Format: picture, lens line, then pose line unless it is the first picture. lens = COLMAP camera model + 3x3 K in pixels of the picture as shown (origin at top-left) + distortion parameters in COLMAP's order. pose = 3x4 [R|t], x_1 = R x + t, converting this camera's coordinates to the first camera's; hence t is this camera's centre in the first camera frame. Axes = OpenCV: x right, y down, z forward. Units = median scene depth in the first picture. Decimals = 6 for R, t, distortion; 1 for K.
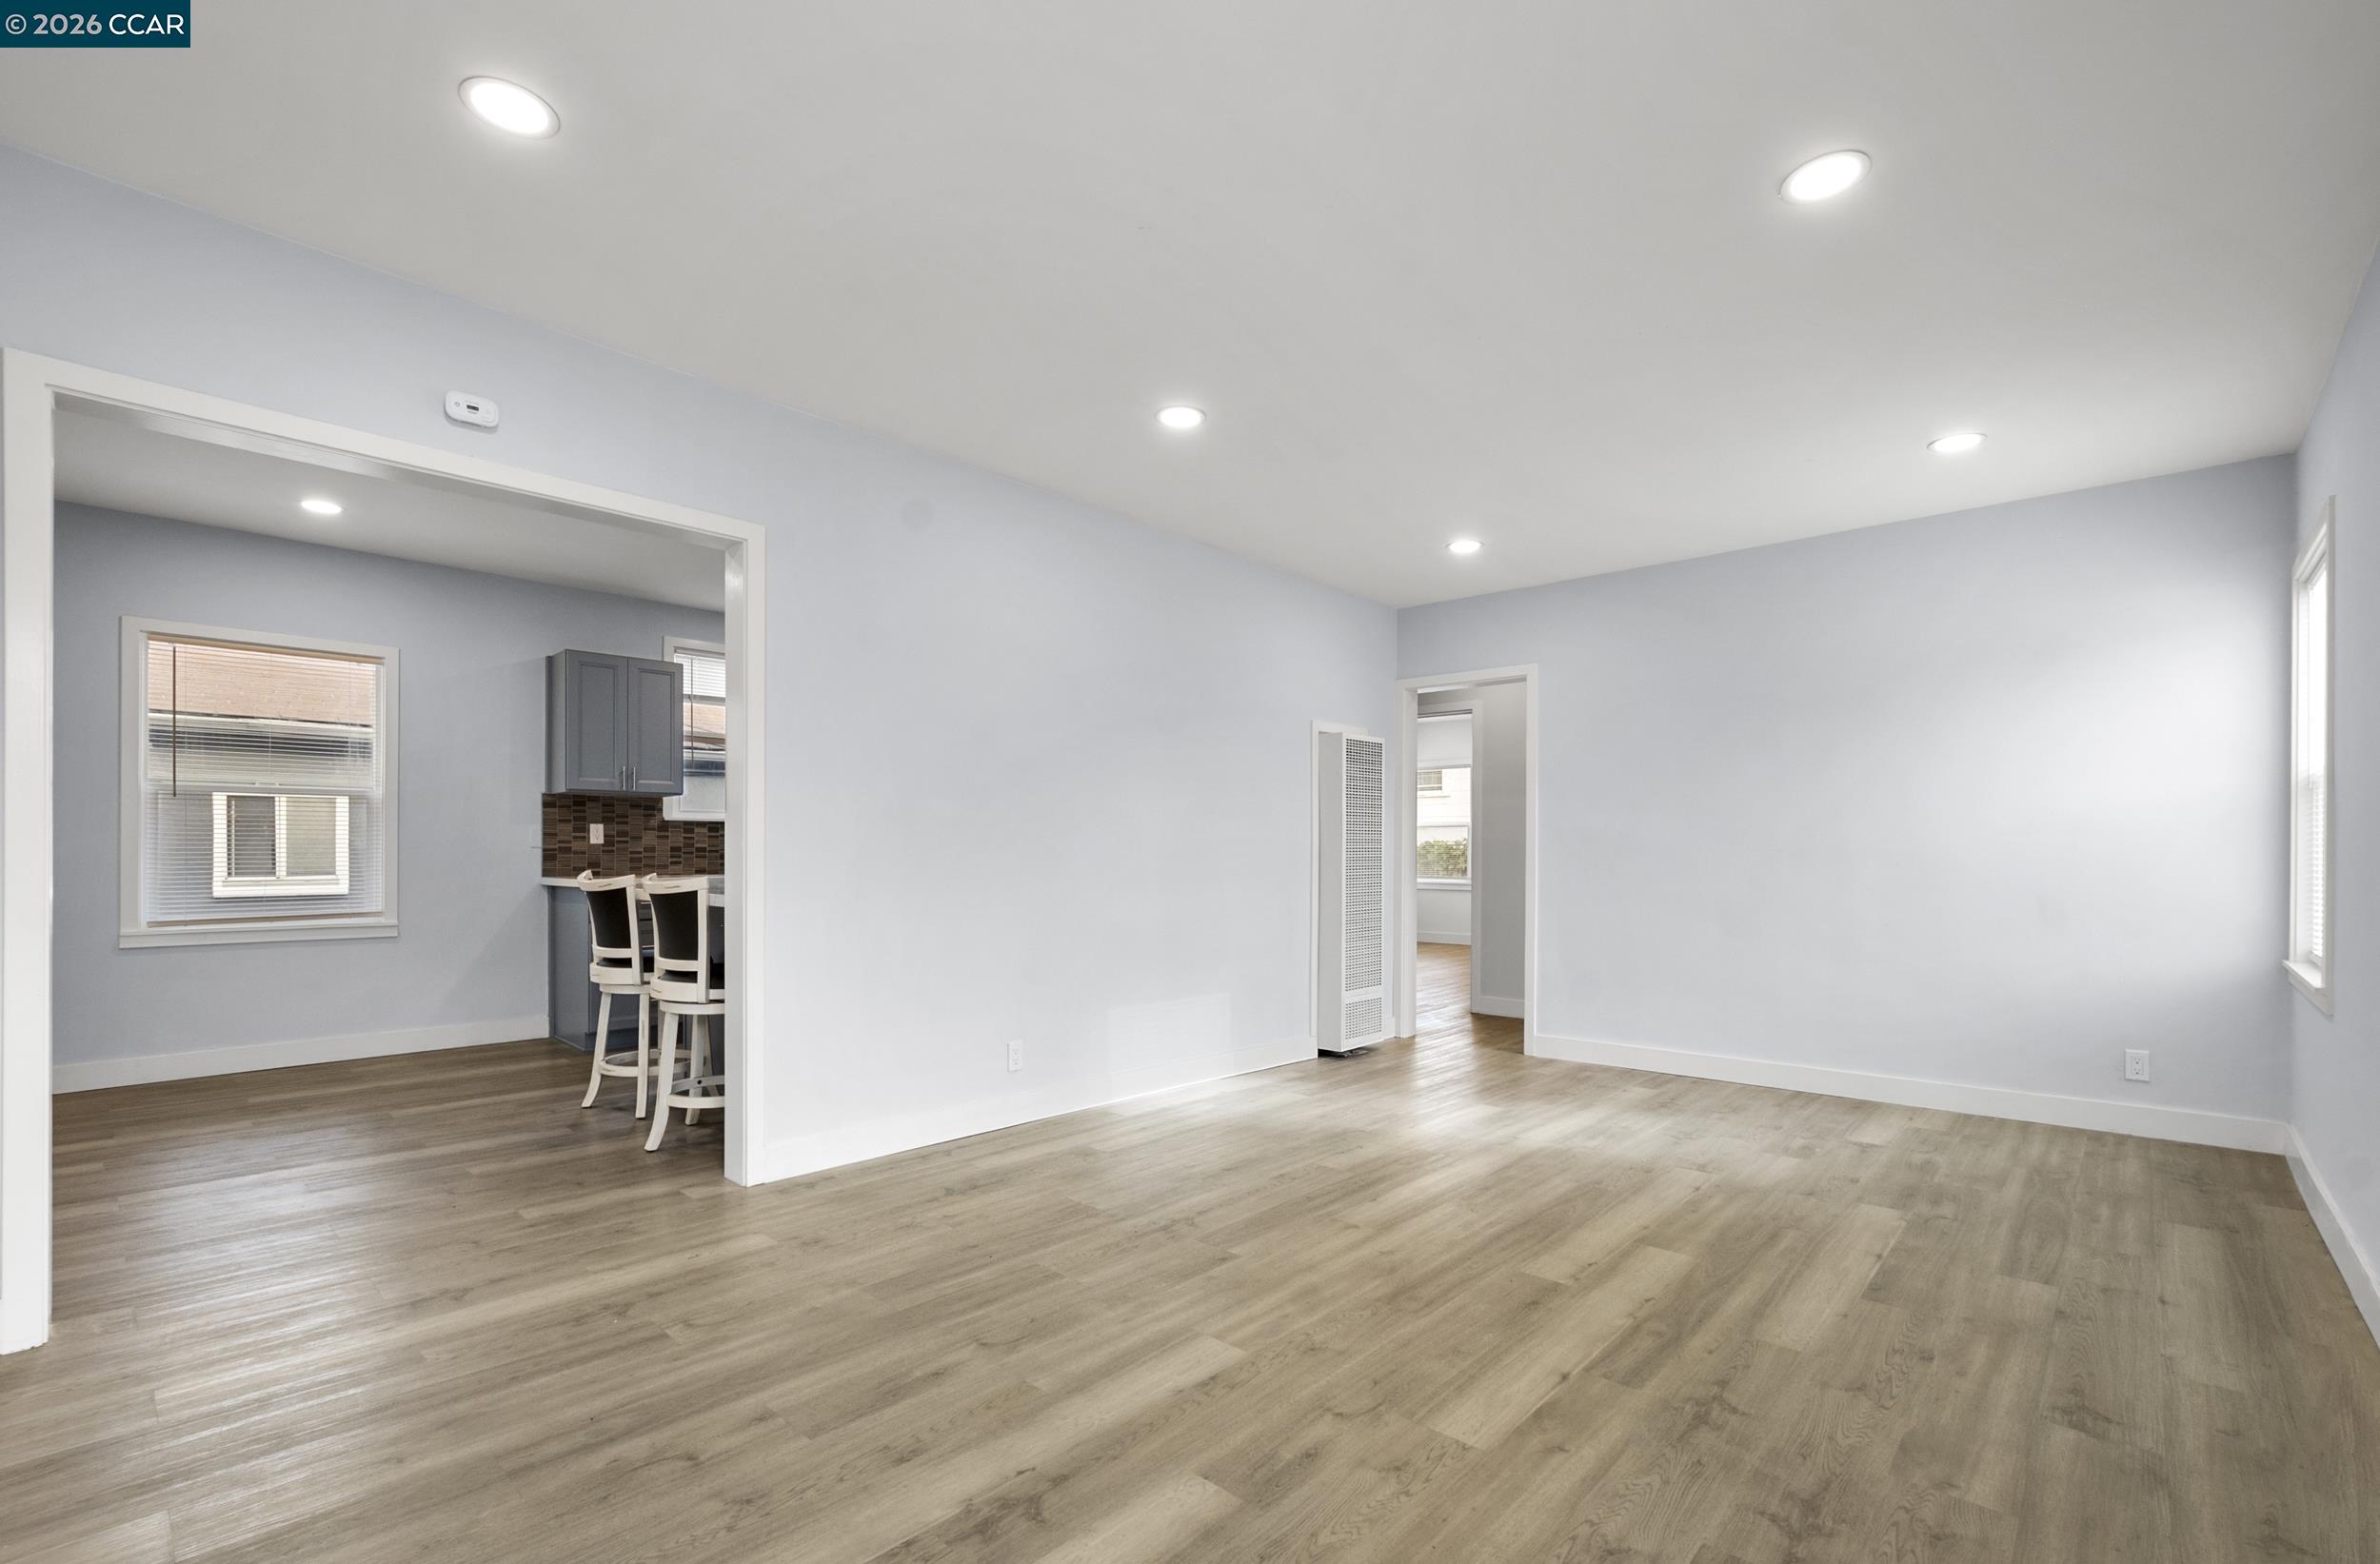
lens RADIAL K [[1050.2, 0, 1194.6], [0, 1050.2, 853.0], [0, 0, 1]] dist [-0.017760, 0.000388]
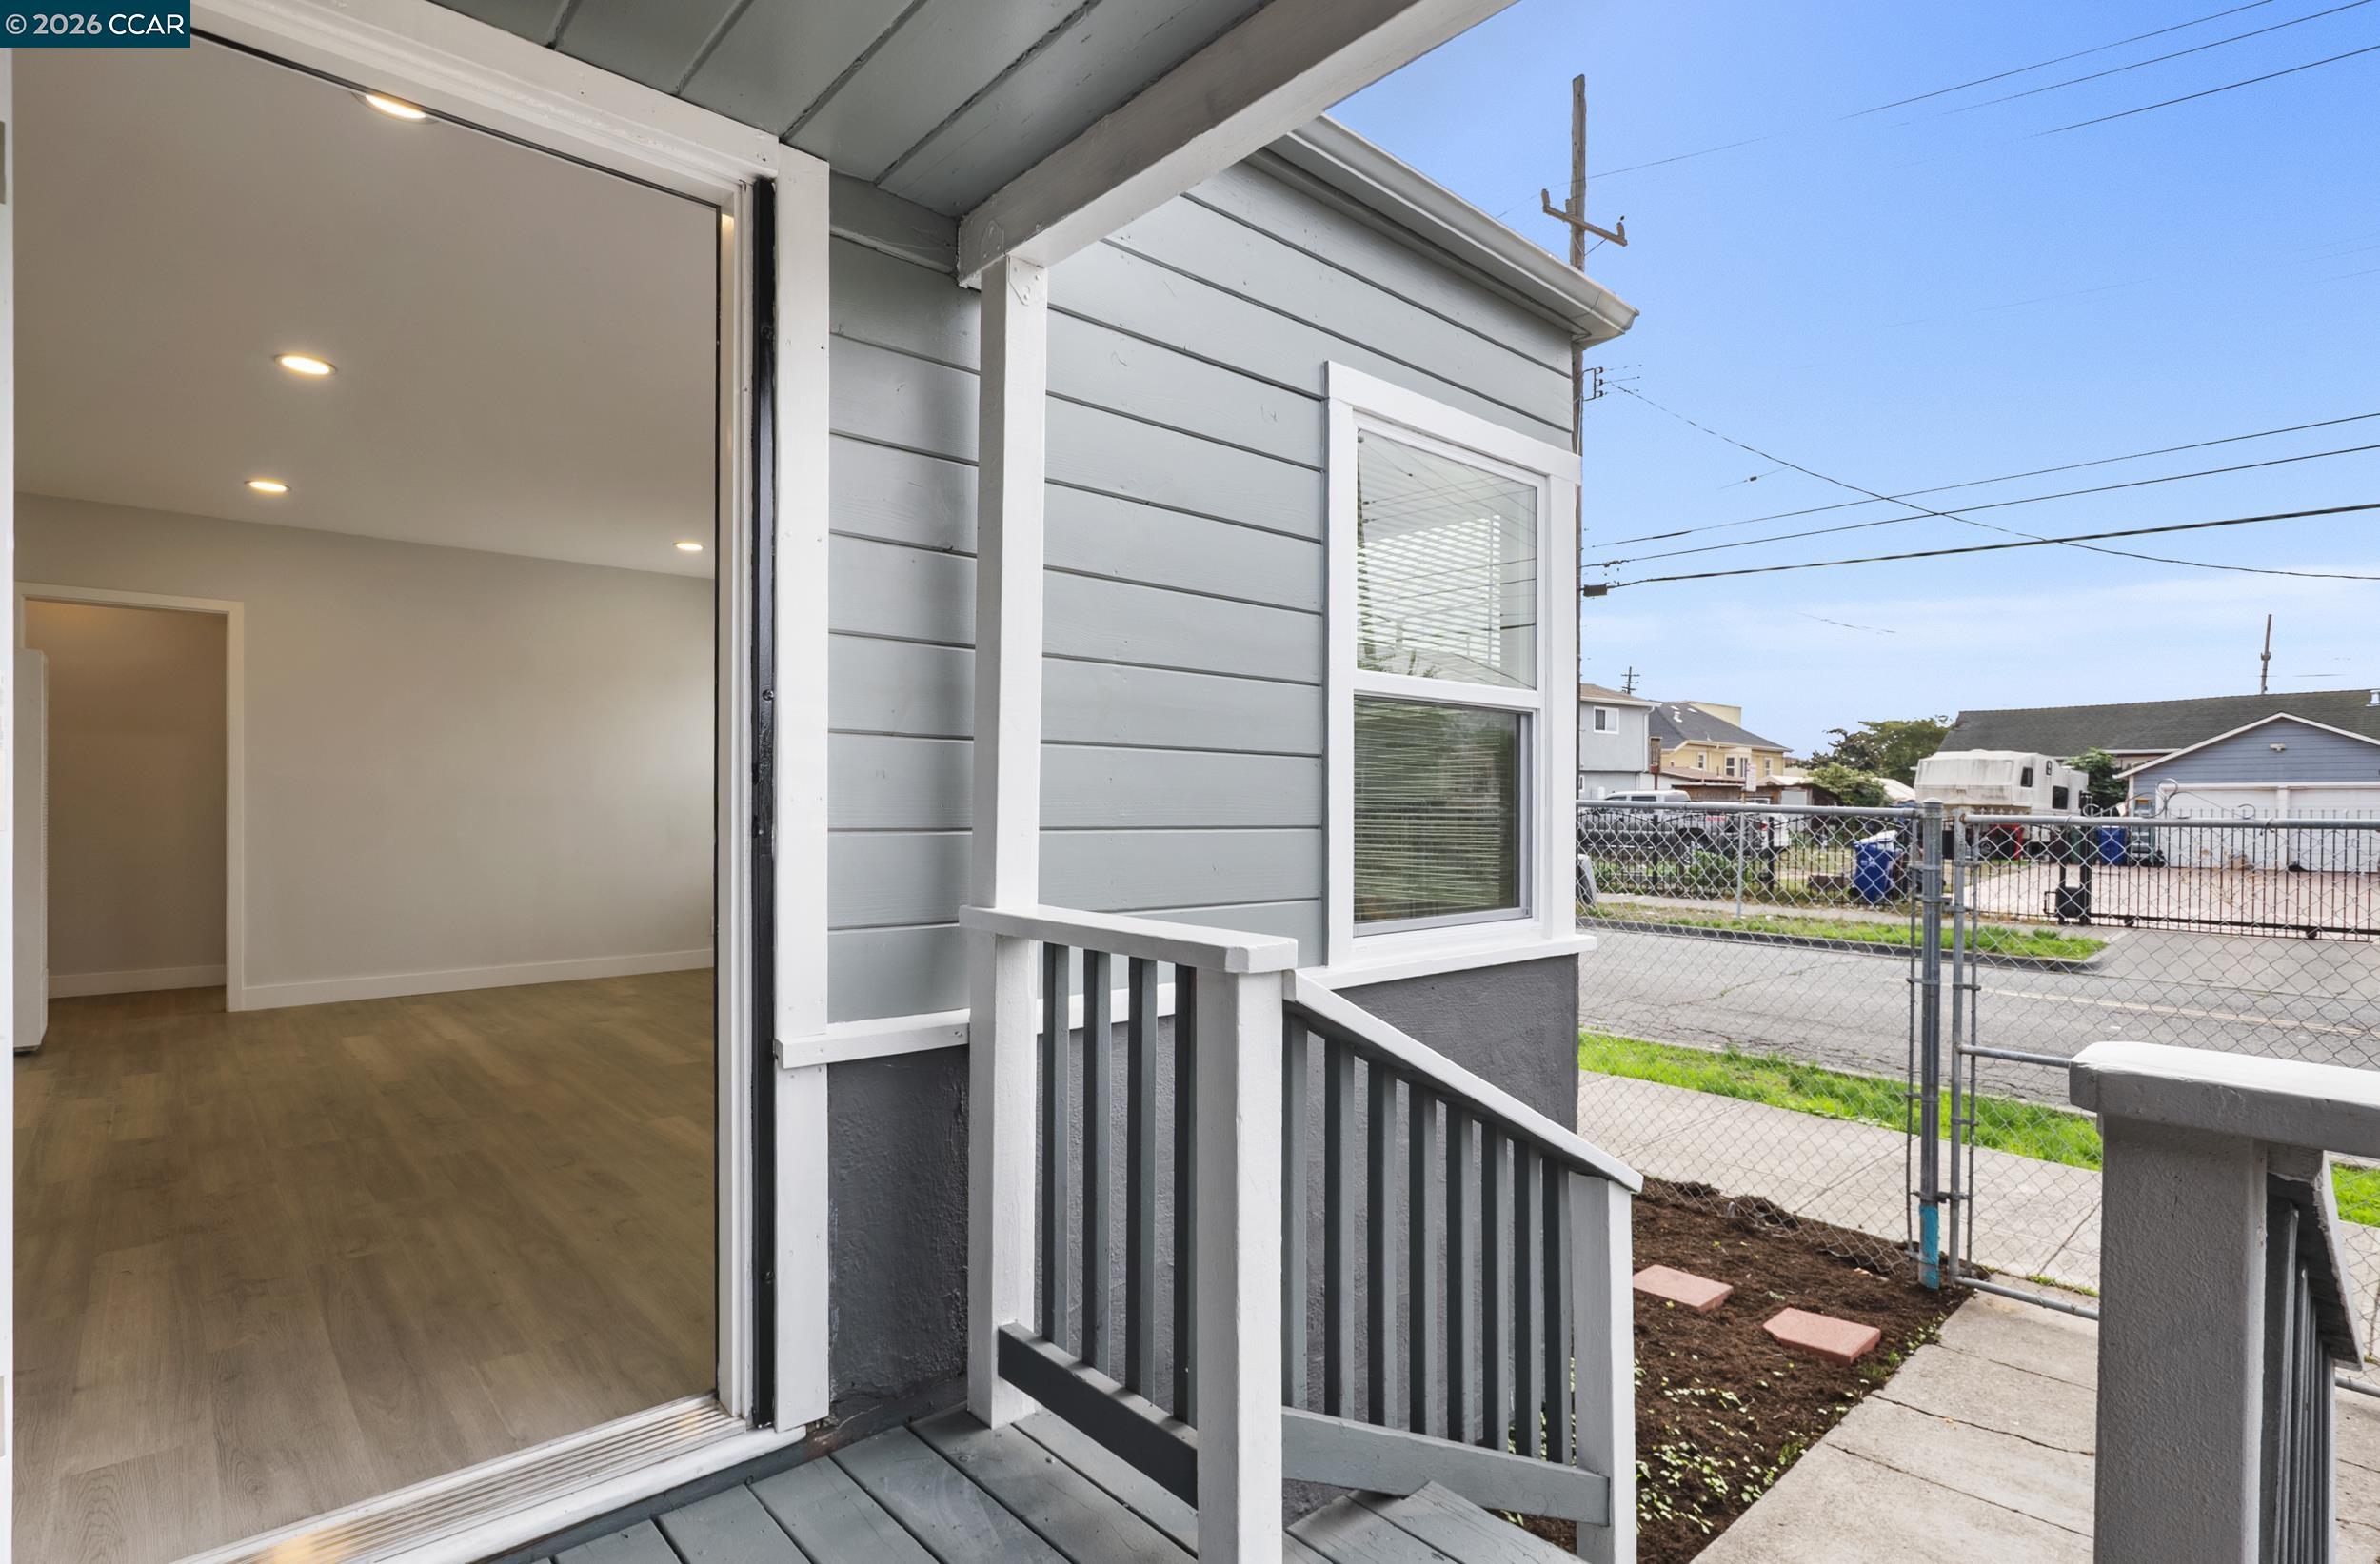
lens RADIAL K [[1163.0, 0, 1191.7], [0, 1163.0, 800.5], [0, 0, 1]] dist [0.000480, -0.000269]
pose [[0.106283, -0.000876, 0.994335, -1.286222], [-0.002527, 0.999996, 0.001151, -0.004299], [-0.994333, -0.002635, 0.106281, 0.028519]]
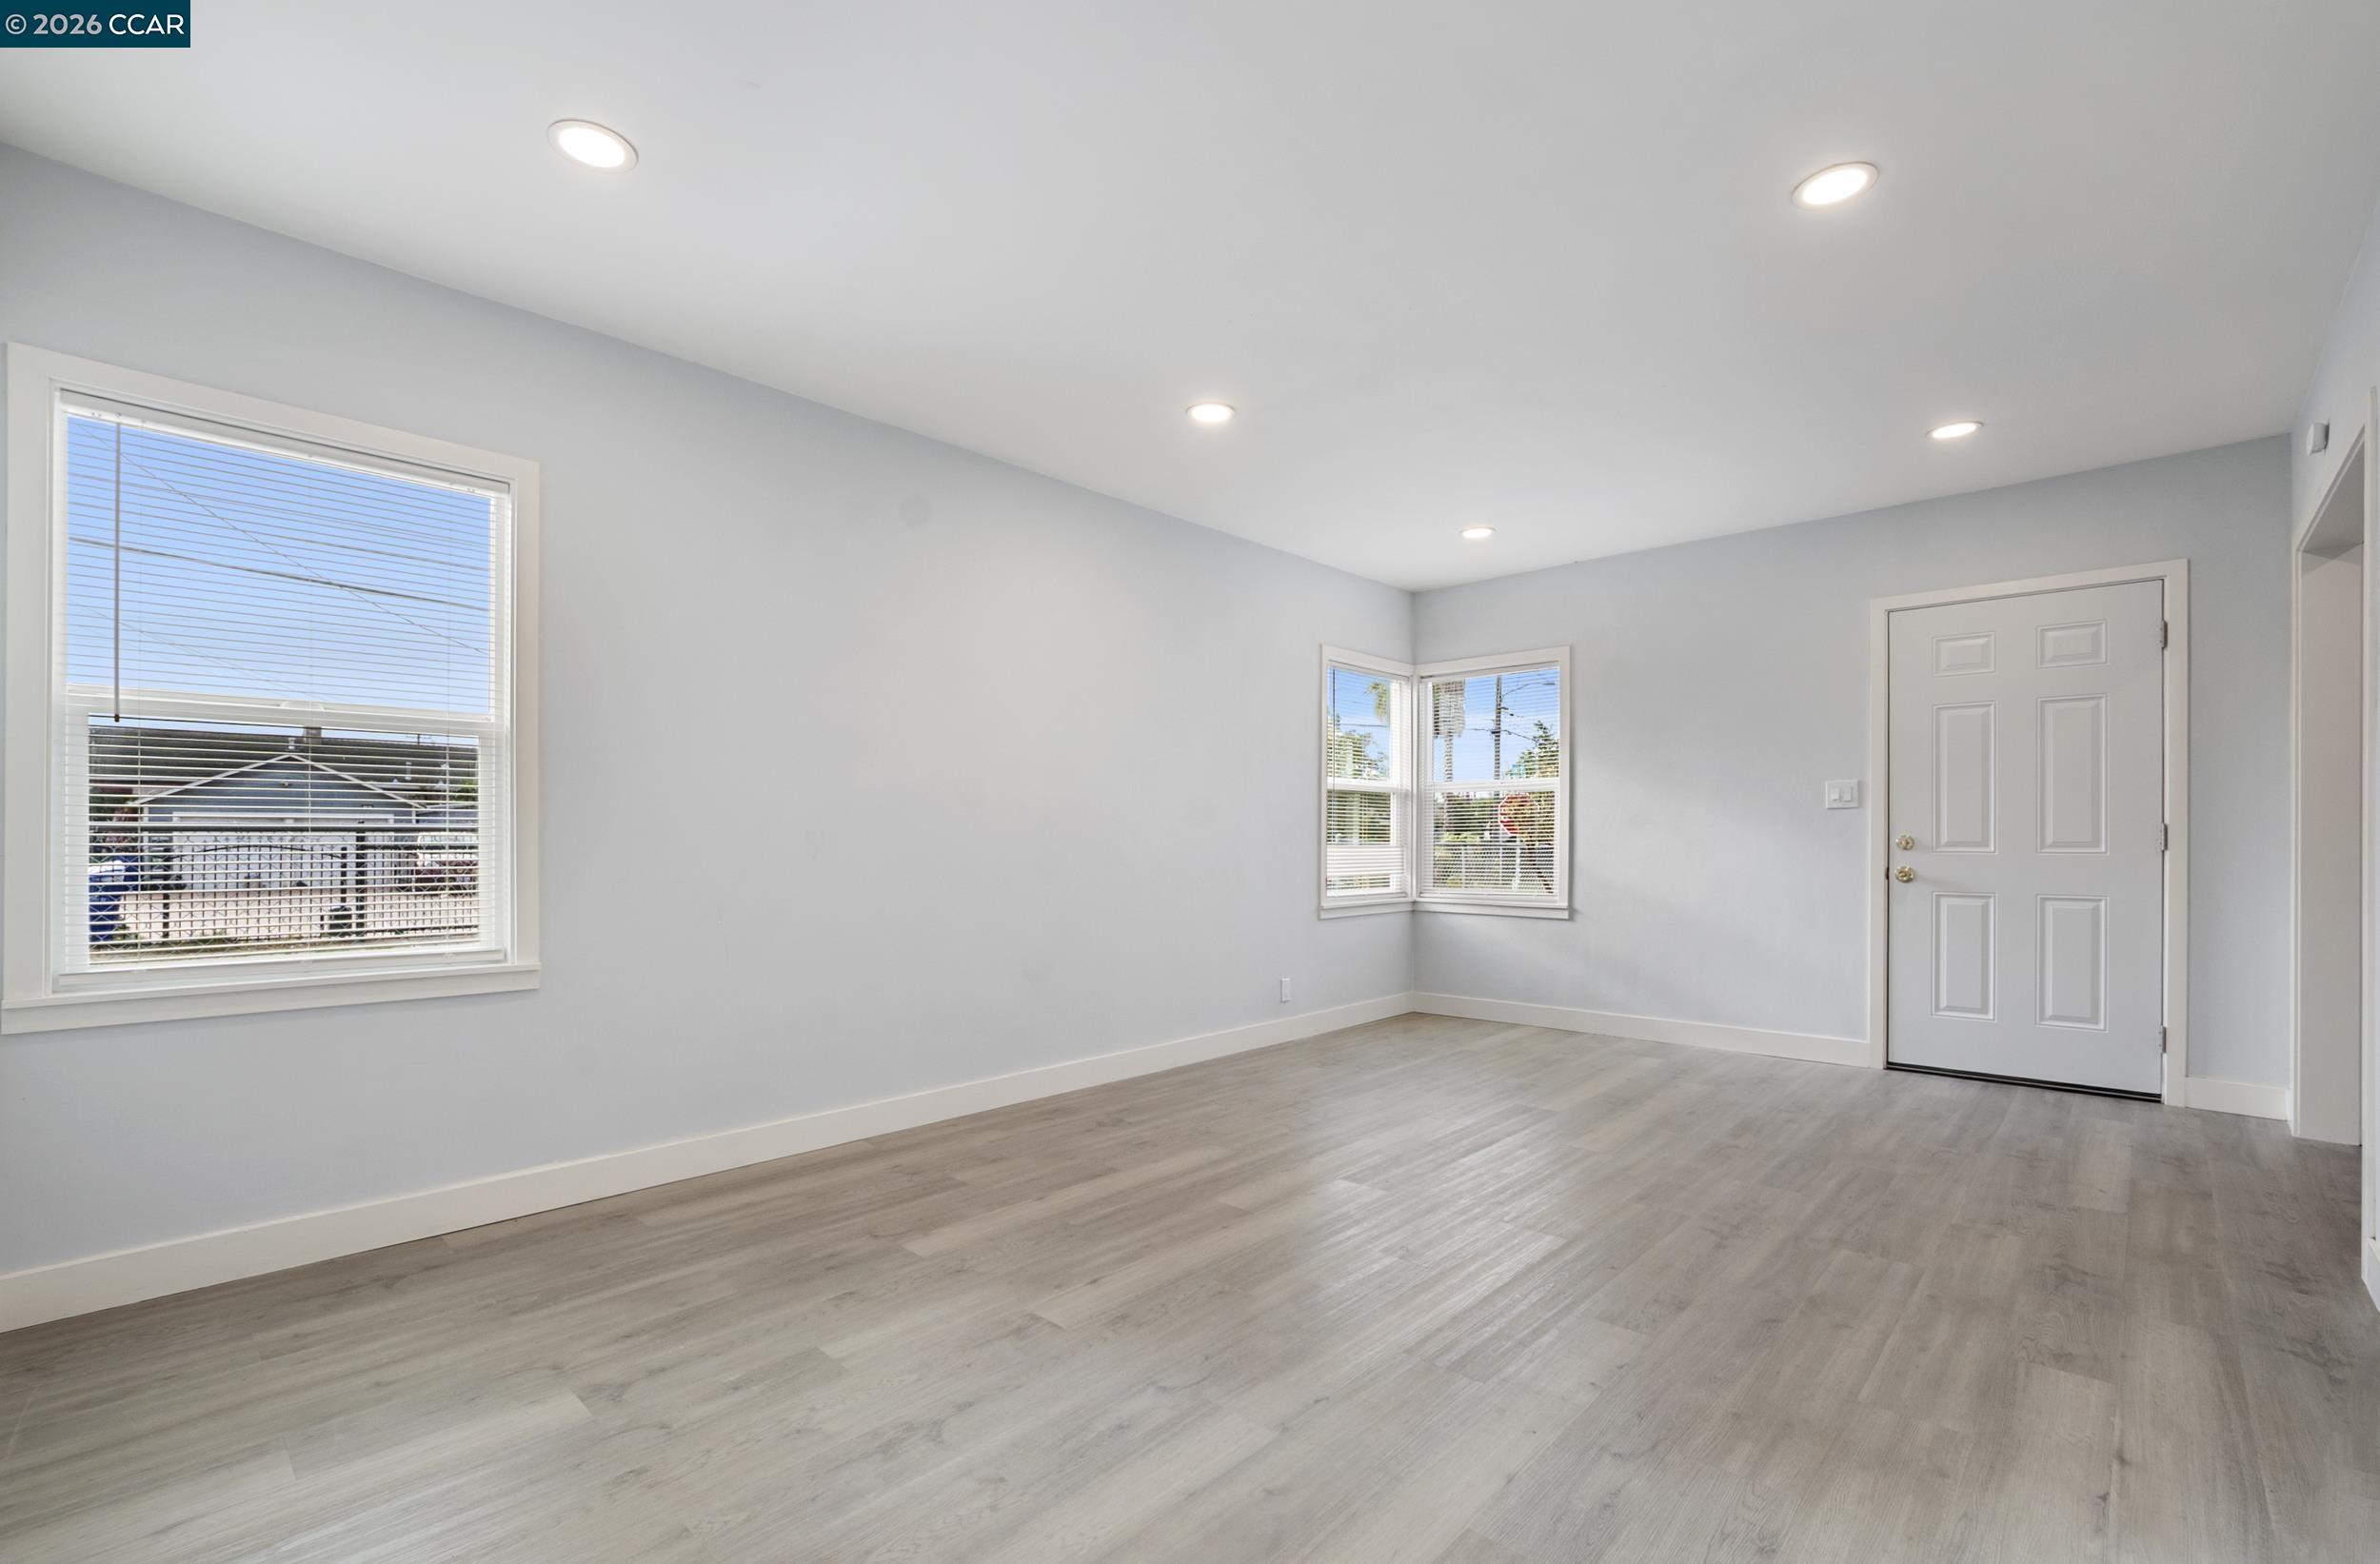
lens RADIAL K [[1041.0, 0, 1180.5], [0, 1041.0, 843.3], [0, 0, 1]] dist [-0.022080, 0.005179]
pose [[-0.999708, -0.005853, 0.023435, 0.479326], [-0.005702, 0.999963, 0.006513, 0.006254], [-0.023472, 0.006377, -0.999704, 2.051370]]
